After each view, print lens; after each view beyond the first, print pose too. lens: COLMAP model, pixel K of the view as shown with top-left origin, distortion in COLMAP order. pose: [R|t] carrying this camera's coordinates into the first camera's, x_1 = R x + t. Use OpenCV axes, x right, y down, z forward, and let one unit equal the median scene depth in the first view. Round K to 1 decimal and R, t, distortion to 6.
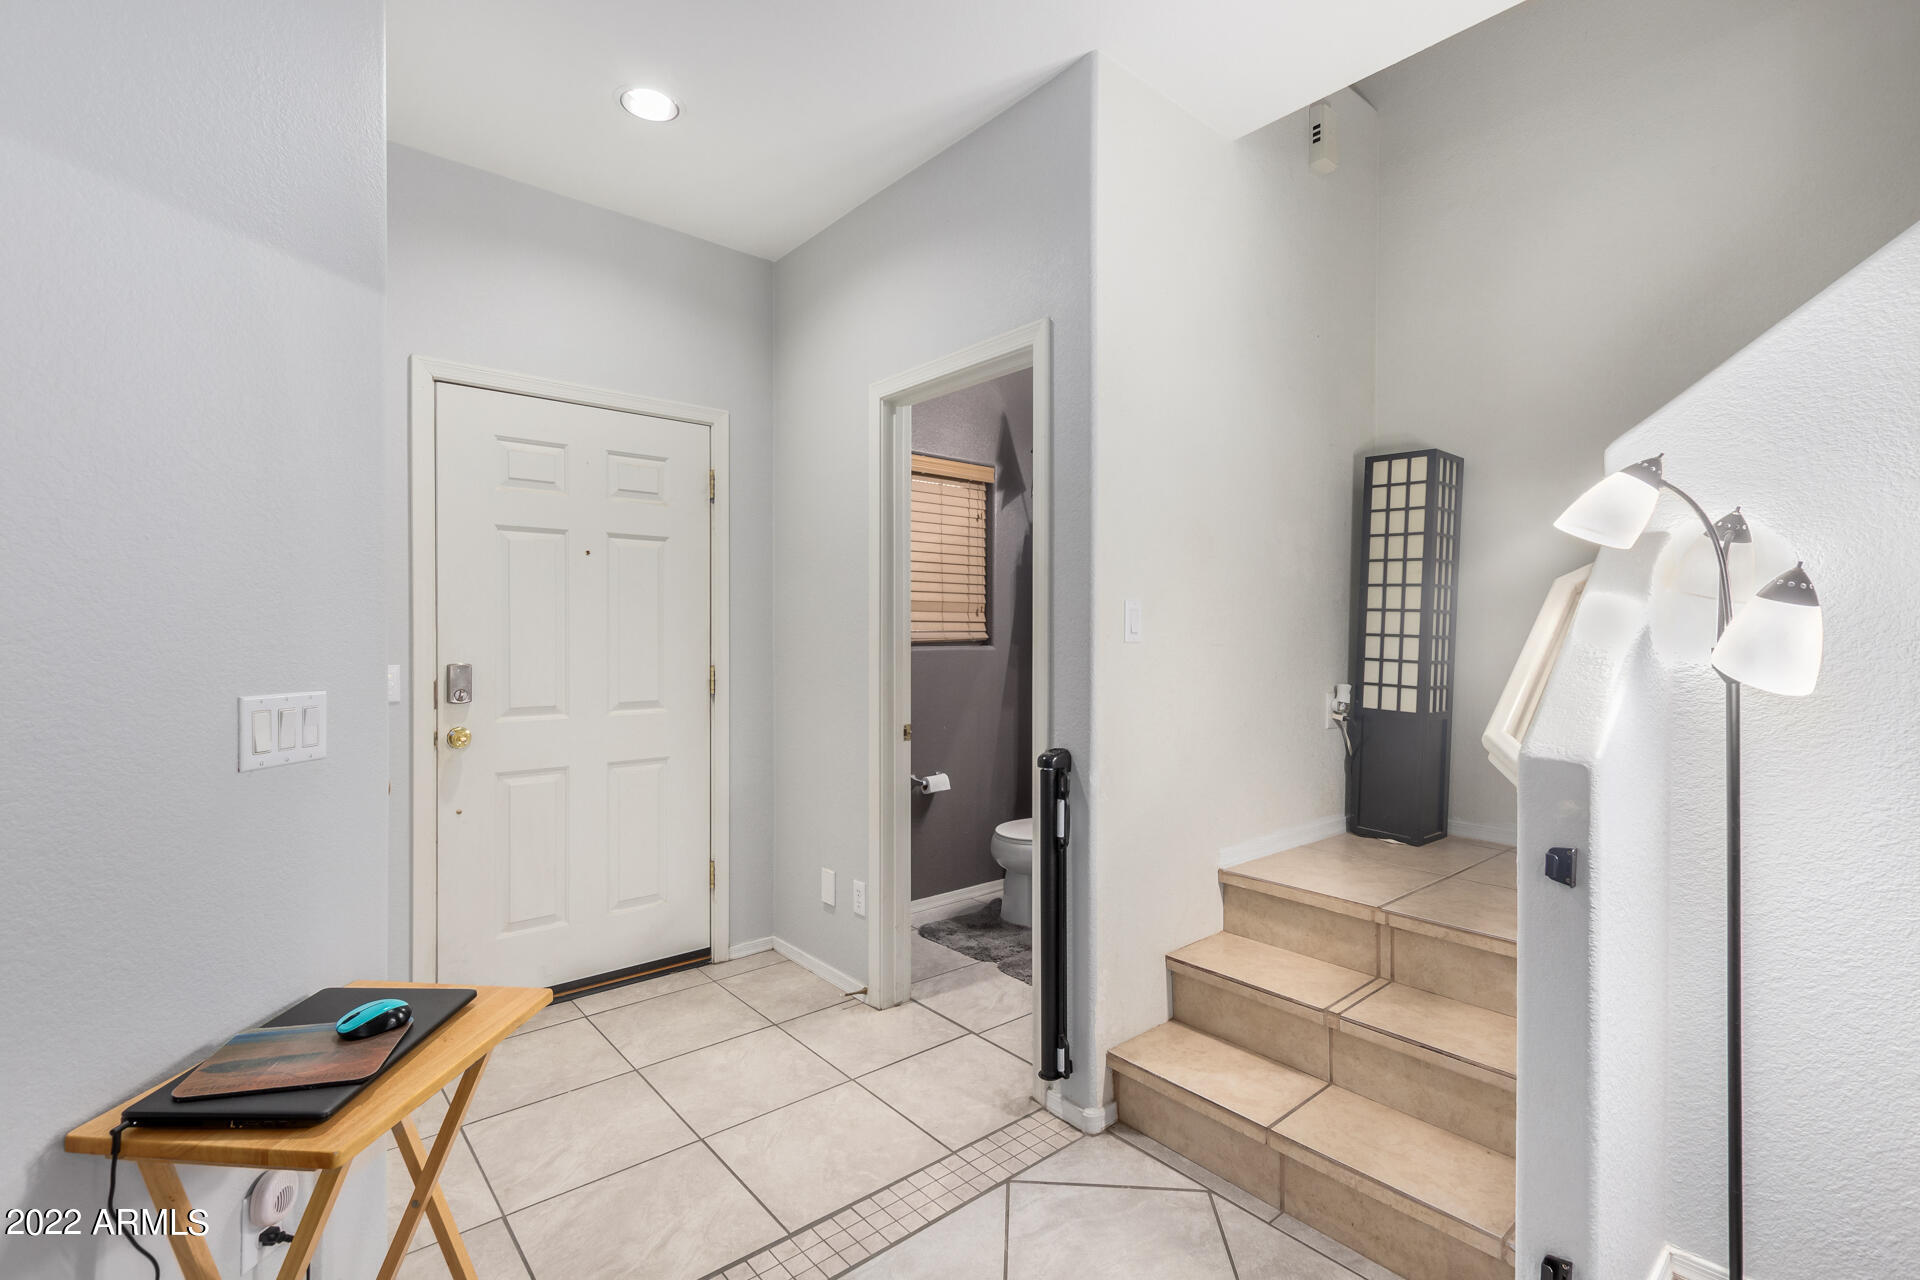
lens RADIAL K [[881.6, 0, 947.3], [0, 881.6, 636.0], [0, 0, 1]] dist [0.002187, -0.001689]
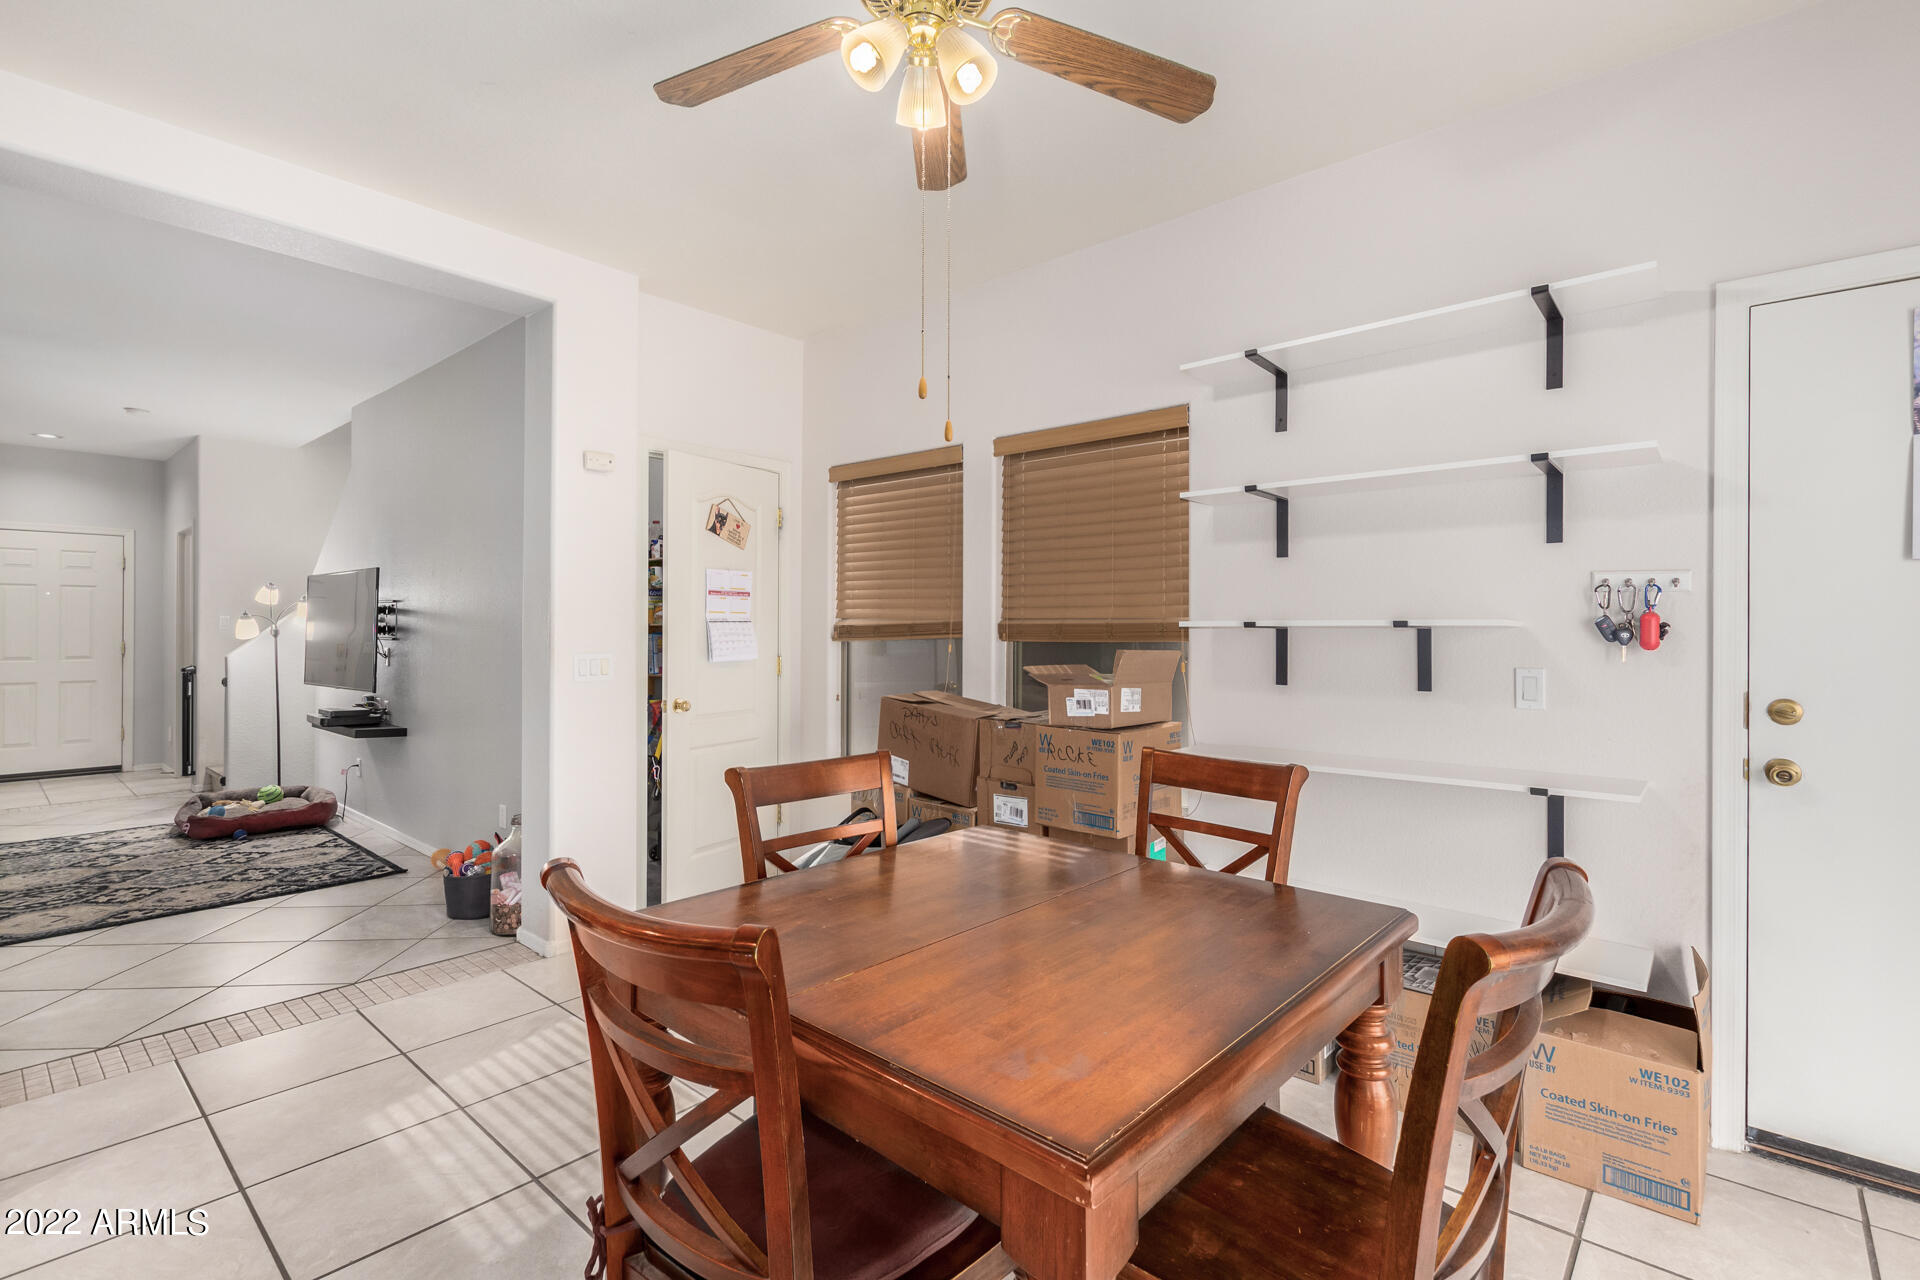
lens RADIAL K [[881.6, 0, 968.6], [0, 881.6, 626.0], [0, 0, 1]] dist [0.002187, -0.001689]
pose [[0.987539, -0.001858, 0.157361, 1.602161], [0.002734, 0.999982, -0.005352, 0.012789], [-0.157348, 0.005715, 0.987527, -1.674144]]
